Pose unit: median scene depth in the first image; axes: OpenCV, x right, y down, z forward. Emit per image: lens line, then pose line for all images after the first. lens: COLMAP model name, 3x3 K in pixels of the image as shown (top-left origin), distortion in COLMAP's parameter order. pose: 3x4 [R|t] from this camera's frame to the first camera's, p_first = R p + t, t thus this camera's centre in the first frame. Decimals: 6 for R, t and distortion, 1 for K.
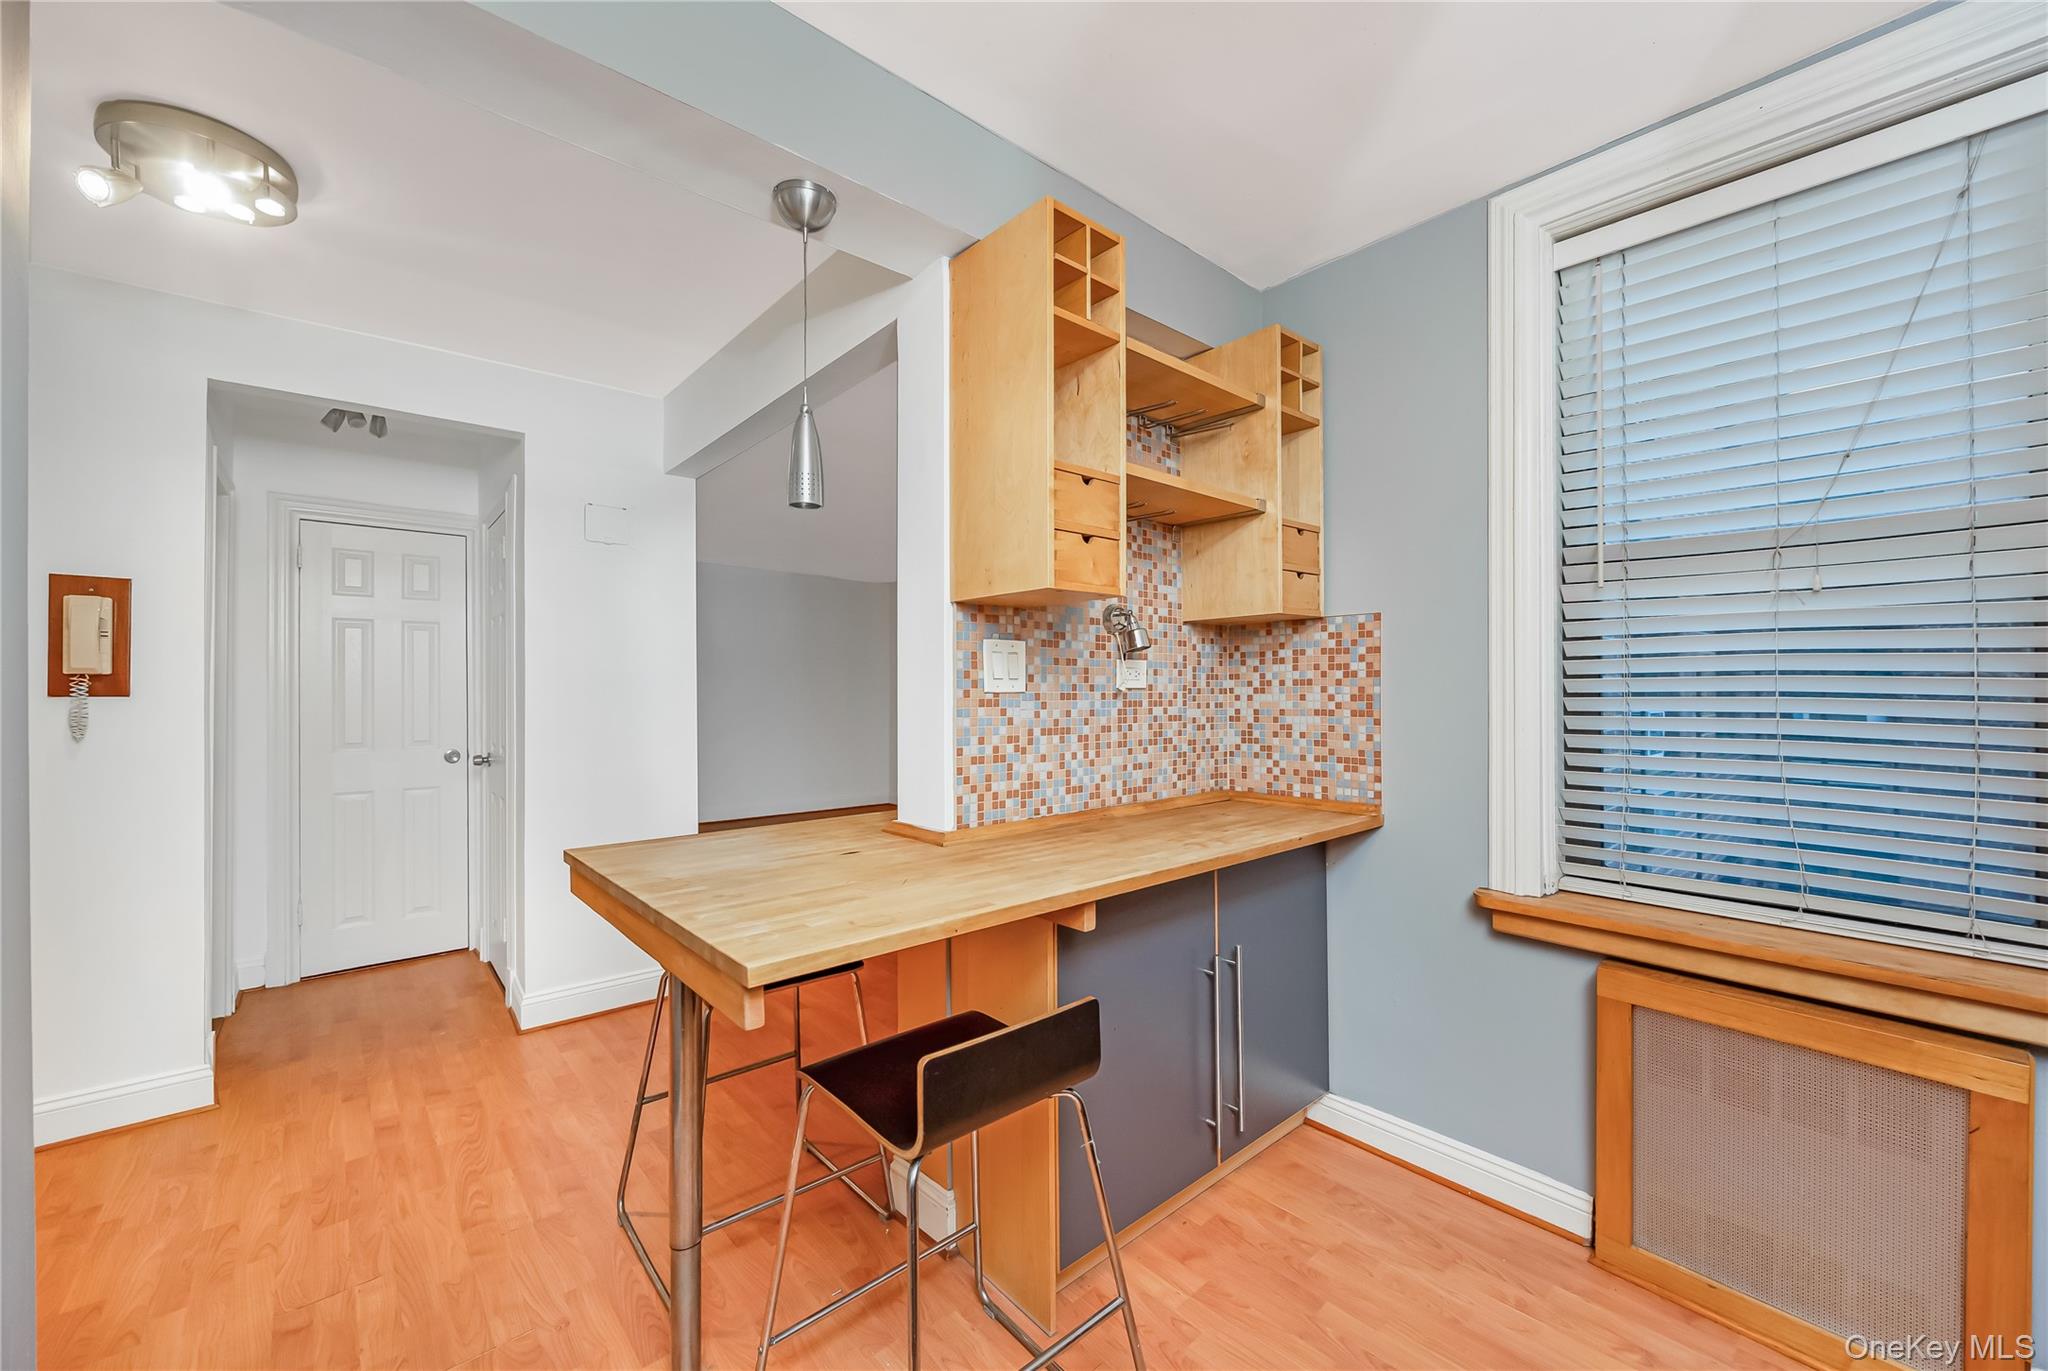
lens RADIAL K [[790.0, 0, 1036.6], [0, 790.0, 690.0], [0, 0, 1]] dist [-0.006906, 0.000616]
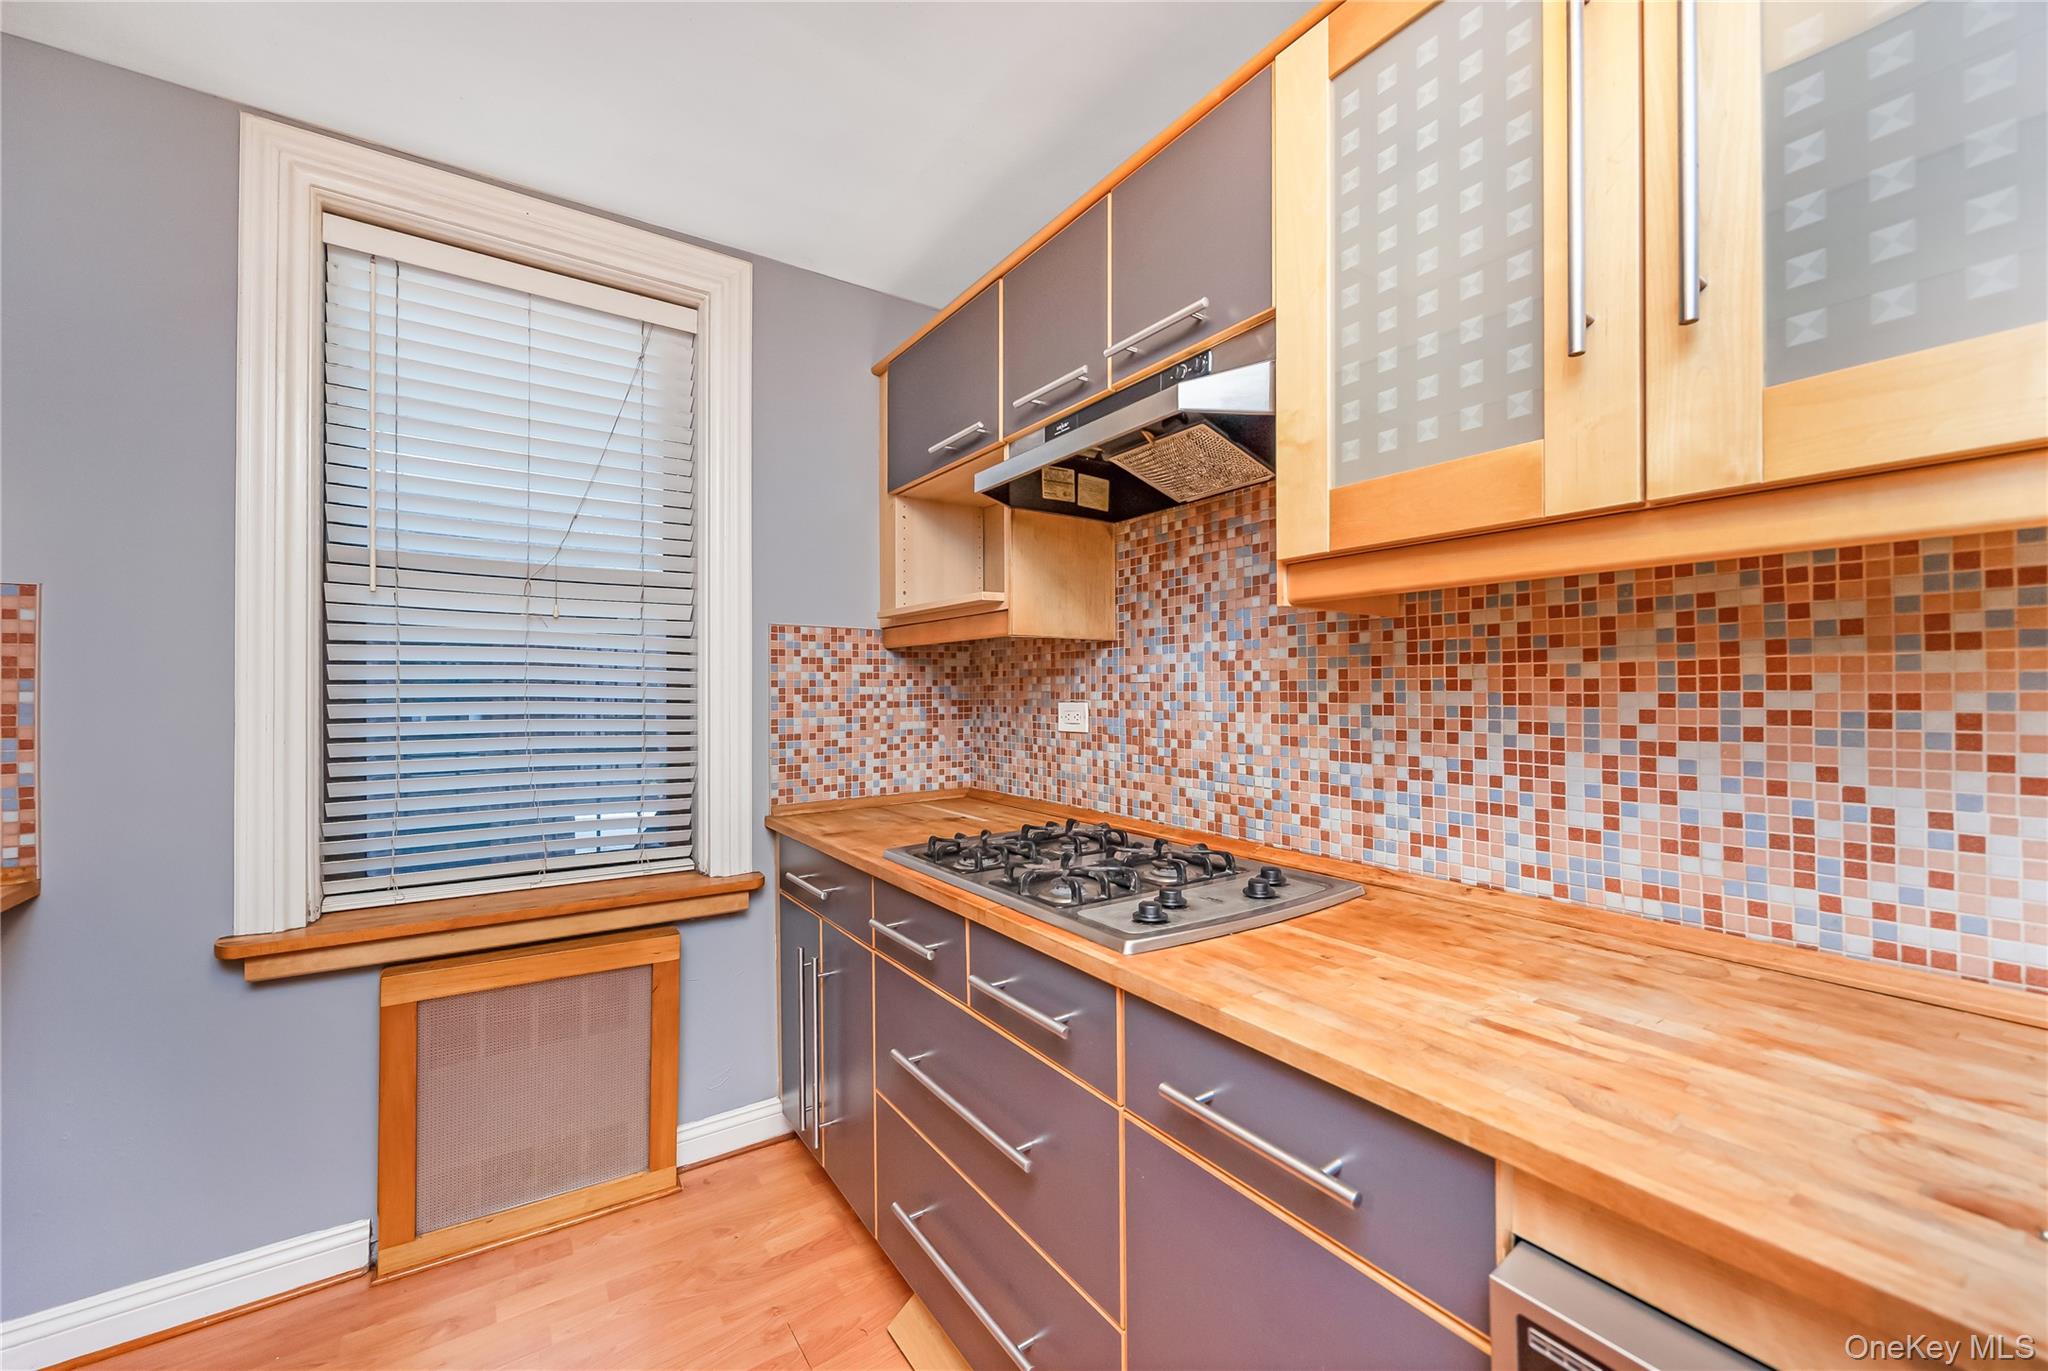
lens RADIAL K [[790.0, 0, 1015.3], [0, 790.0, 687.7], [0, 0, 1]] dist [-0.006906, 0.000616]
pose [[0.134148, 0.005399, 0.990947, -0.140758], [0.003821, 0.999975, -0.005965, -0.001511], [-0.990954, 0.004587, 0.134124, 0.074303]]
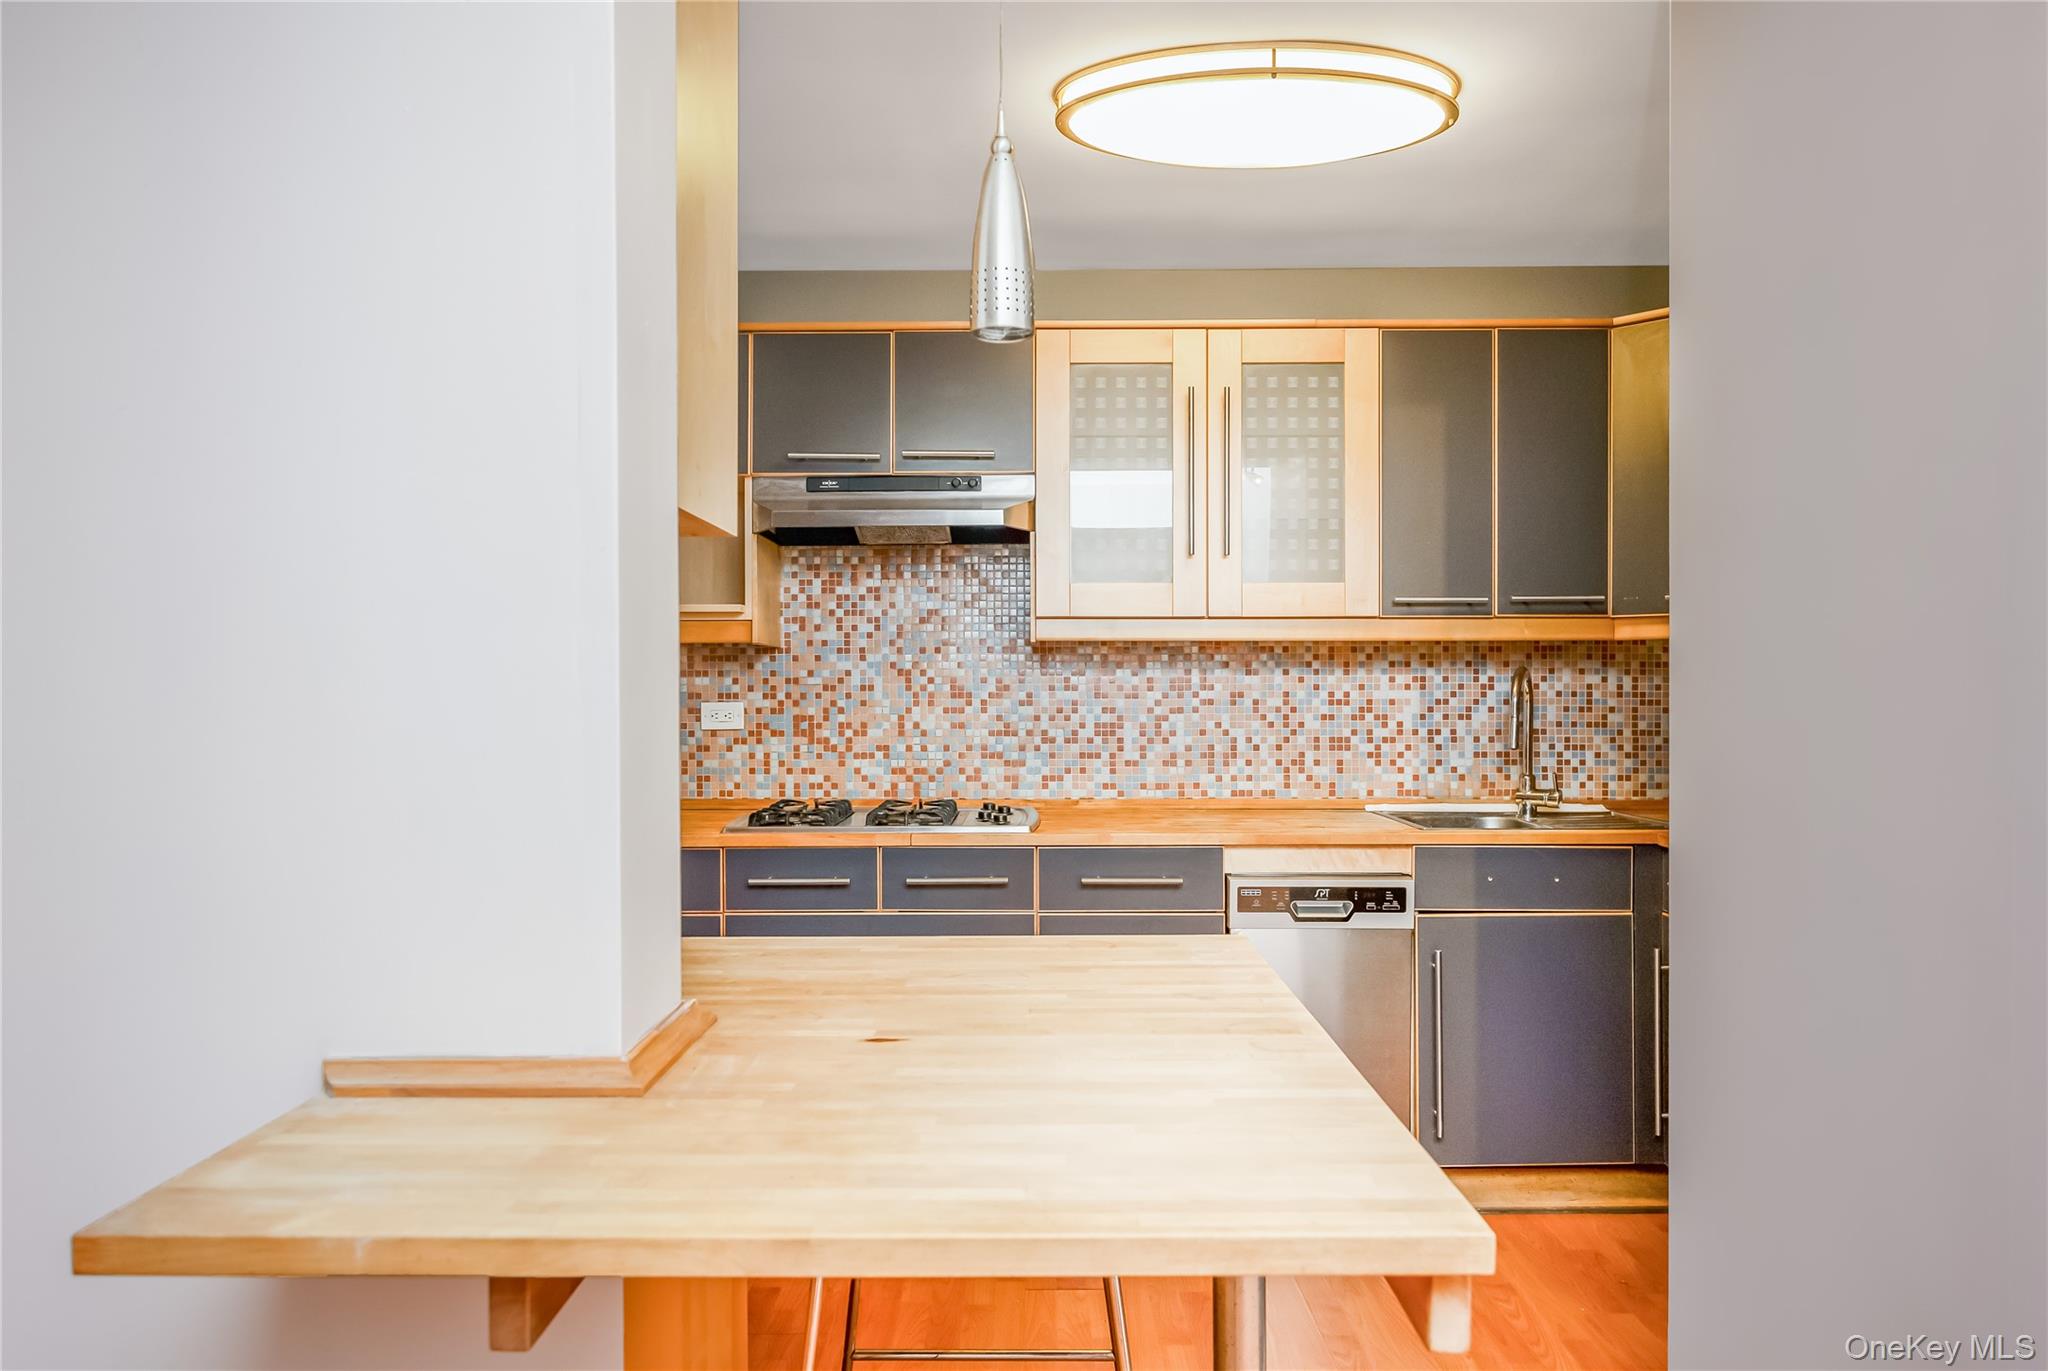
lens RADIAL K [[1305.6, 0, 1039.2], [0, 1305.6, 686.3], [0, 0, 1]] dist [-0.008327, -0.004152]
pose [[-0.743161, 0.007080, 0.669075, -0.714437], [0.005052, 0.999975, -0.004970, 0.001083], [-0.669093, -0.000314, -0.743178, 1.300151]]
